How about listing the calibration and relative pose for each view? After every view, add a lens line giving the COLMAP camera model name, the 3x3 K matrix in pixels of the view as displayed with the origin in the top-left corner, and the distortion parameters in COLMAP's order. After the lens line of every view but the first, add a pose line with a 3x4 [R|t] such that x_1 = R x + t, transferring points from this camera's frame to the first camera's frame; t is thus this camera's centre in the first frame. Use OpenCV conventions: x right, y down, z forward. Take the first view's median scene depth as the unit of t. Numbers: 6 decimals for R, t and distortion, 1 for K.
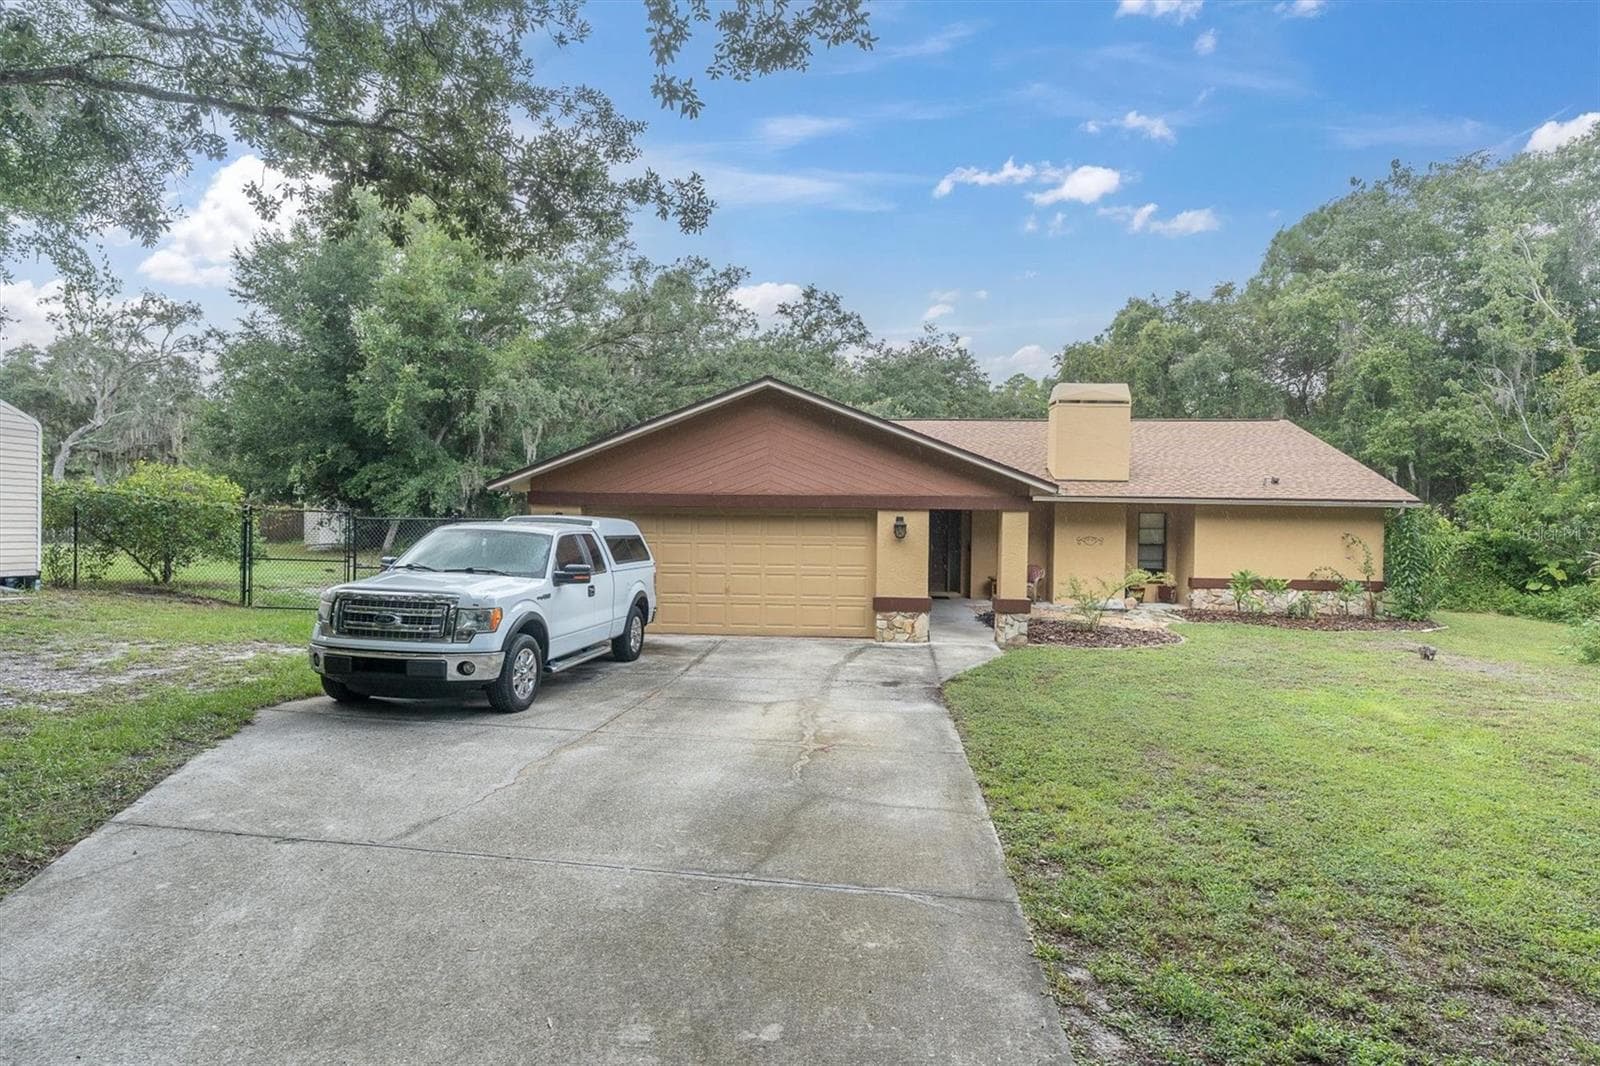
lens RADIAL K [[723.5, 0, 800.0], [0, 723.5, 533.0], [0, 0, 1]] dist [-0.000591, 0.000749]
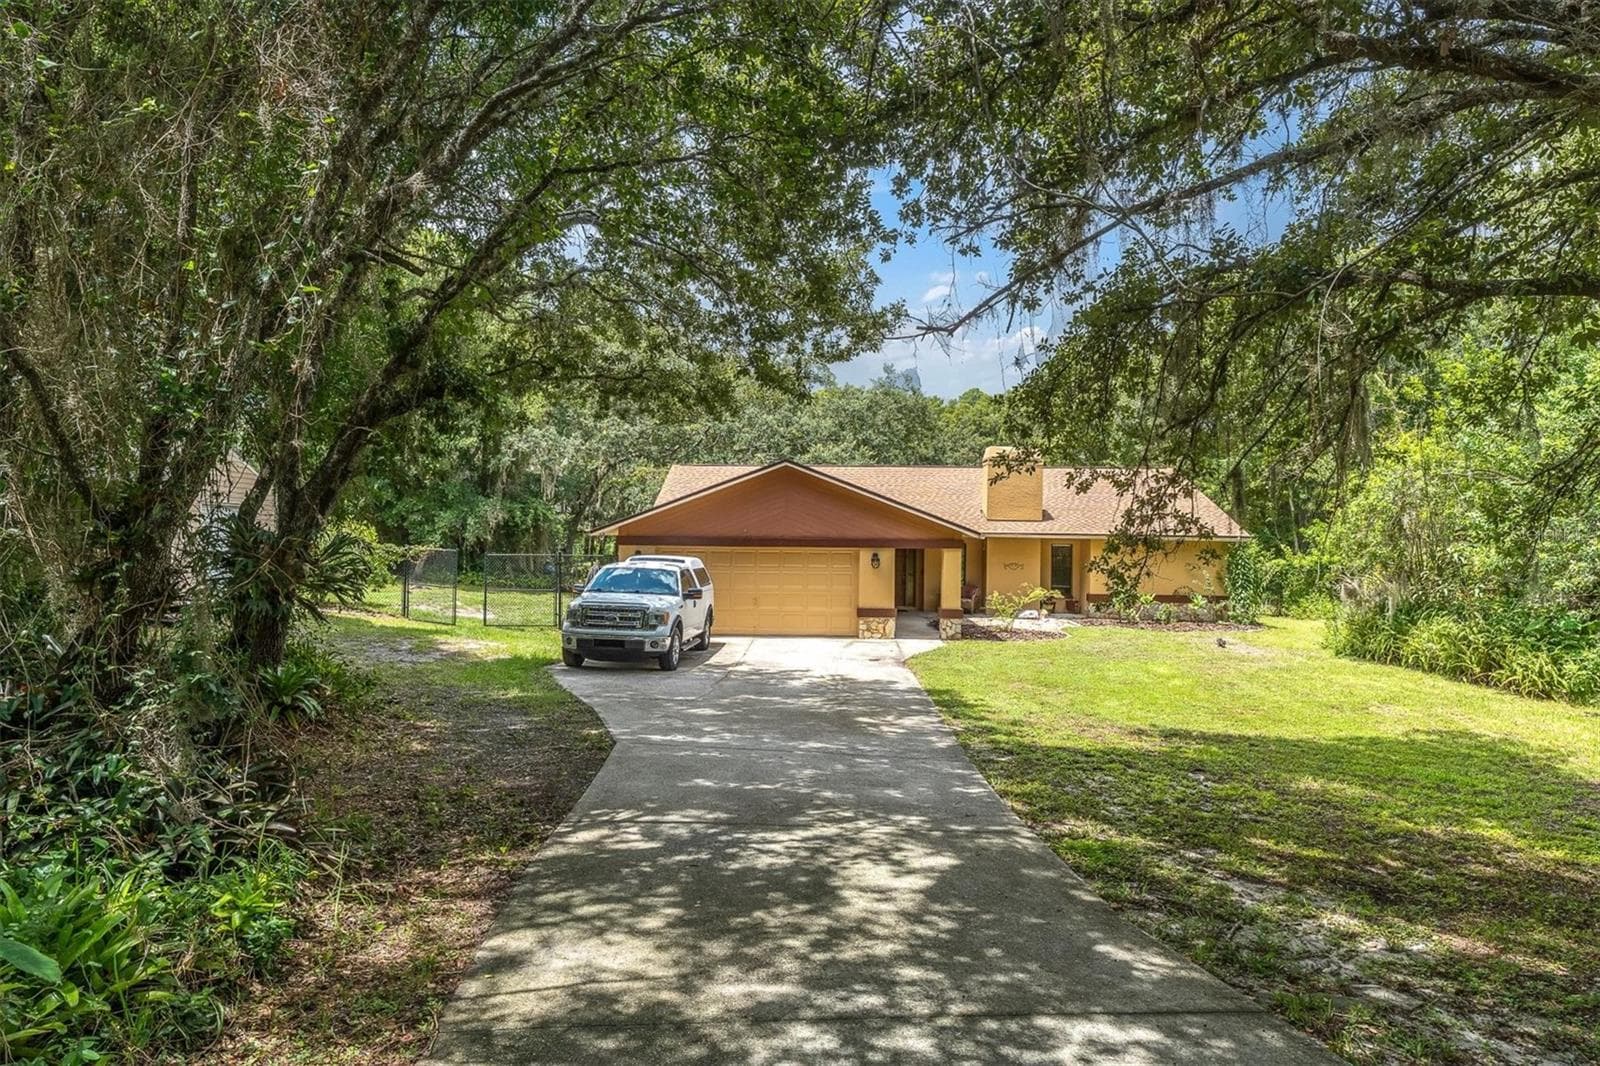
lens RADIAL K [[1372.8, 0, 796.8], [0, 1372.8, 553.2], [0, 0, 1]] dist [-0.007393, 0.015230]
pose [[0.991821, -0.002495, 0.127612, -0.400126], [-0.000770, 0.999674, 0.025531, -0.099553], [-0.127634, -0.025420, 0.991495, -1.840483]]
